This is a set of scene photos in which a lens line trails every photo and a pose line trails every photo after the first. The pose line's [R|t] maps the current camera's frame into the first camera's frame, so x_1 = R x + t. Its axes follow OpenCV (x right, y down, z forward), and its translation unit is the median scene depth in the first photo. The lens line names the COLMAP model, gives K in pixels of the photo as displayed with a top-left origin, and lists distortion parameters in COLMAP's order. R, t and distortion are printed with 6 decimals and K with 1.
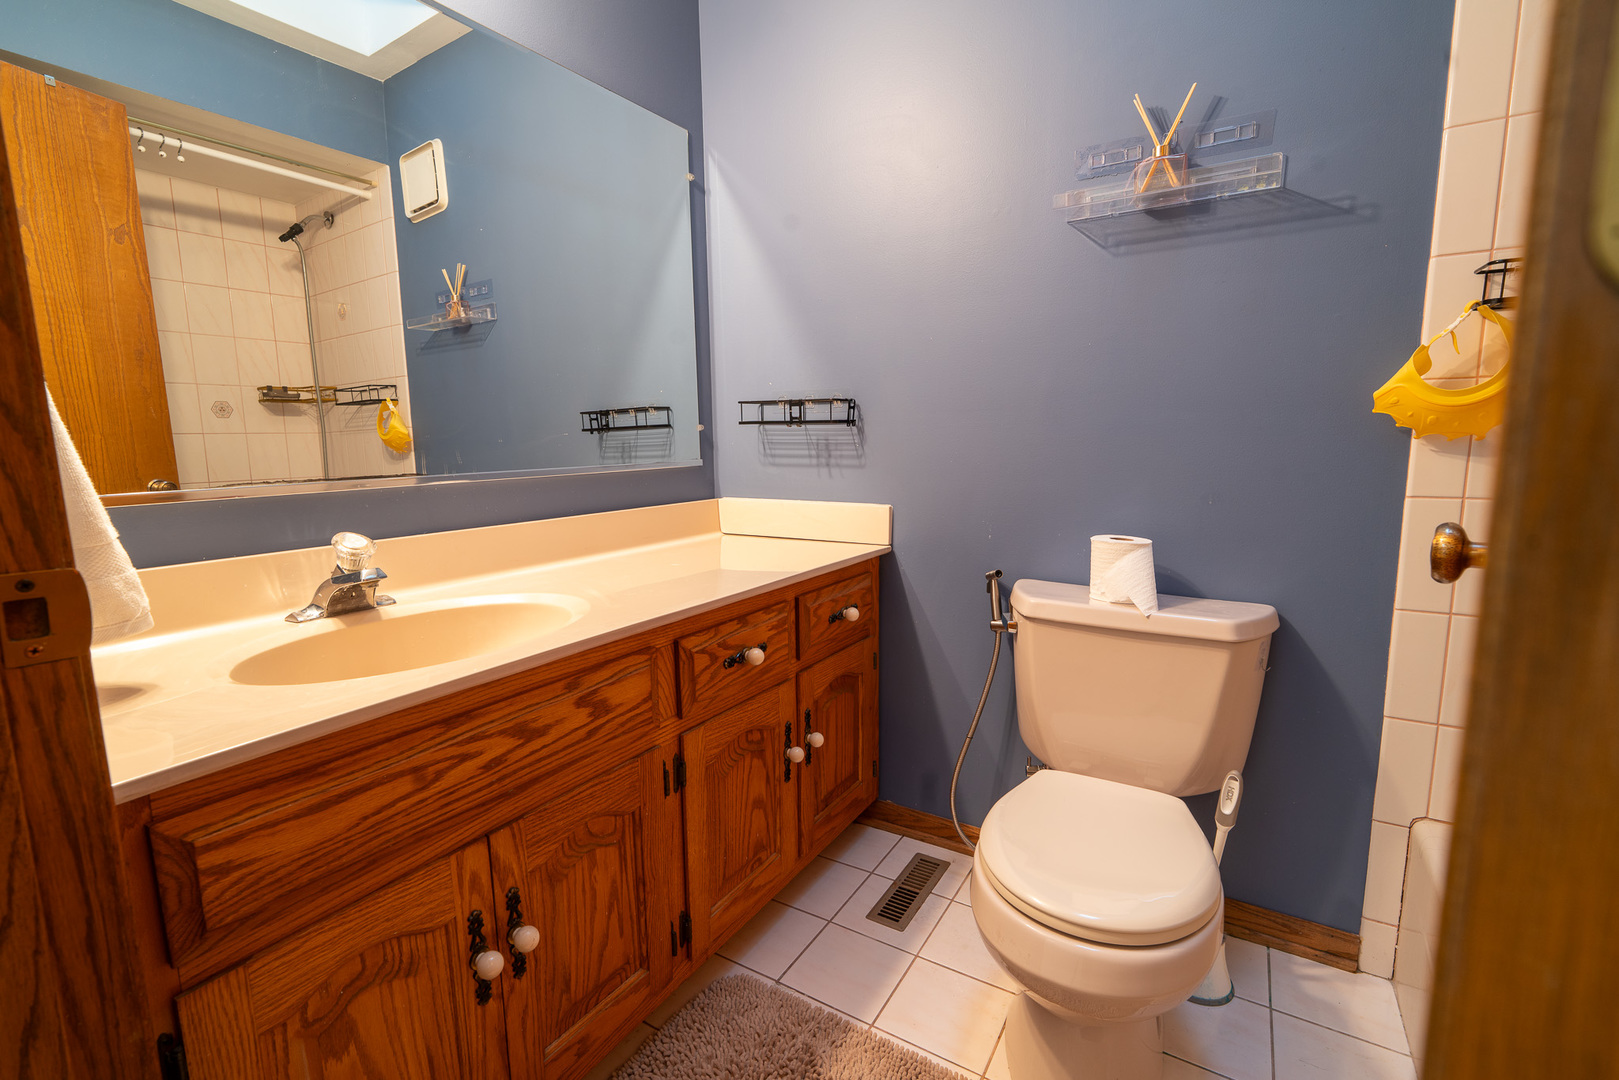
lens RADIAL K [[718.9, 0, 808.5], [0, 718.9, 543.1], [0, 0, 1]] dist [-0.016132, 0.005324]
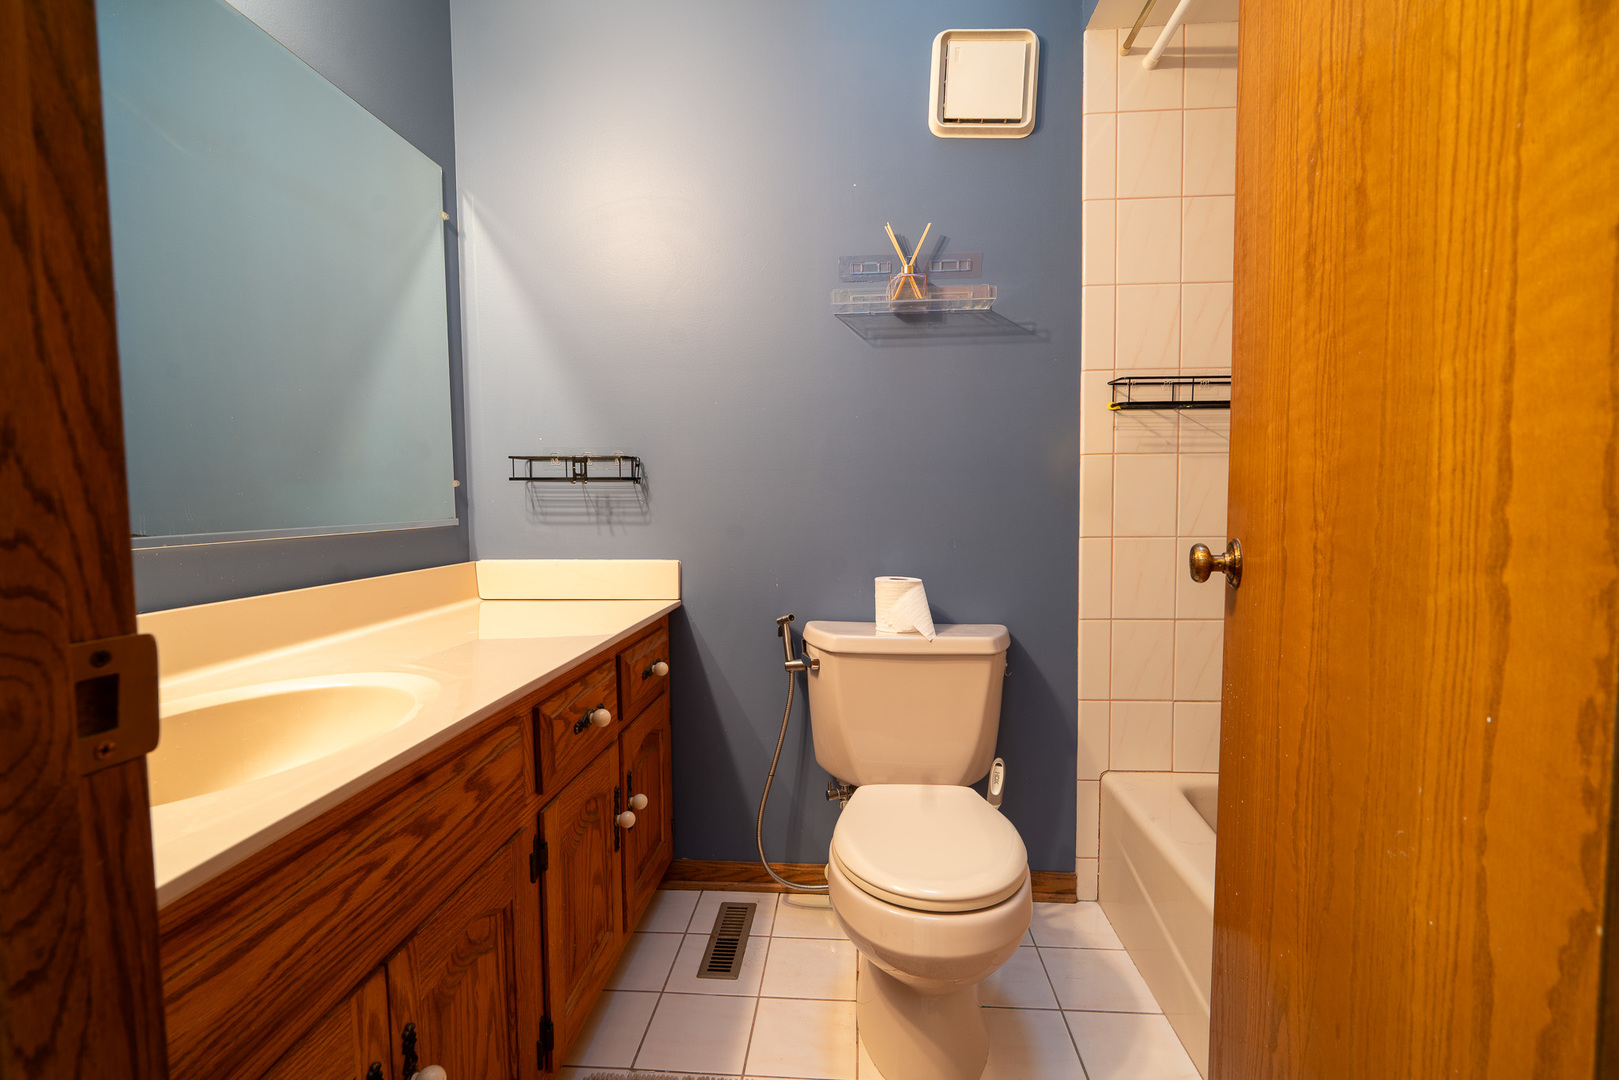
lens RADIAL K [[718.9, 0, 808.5], [0, 718.9, 543.1], [0, 0, 1]] dist [-0.016132, 0.005324]
pose [[0.886164, -0.023334, 0.462784, -0.261045], [0.064775, 0.995163, -0.073857, 0.014239], [-0.458822, 0.095426, 0.883389, 0.006513]]
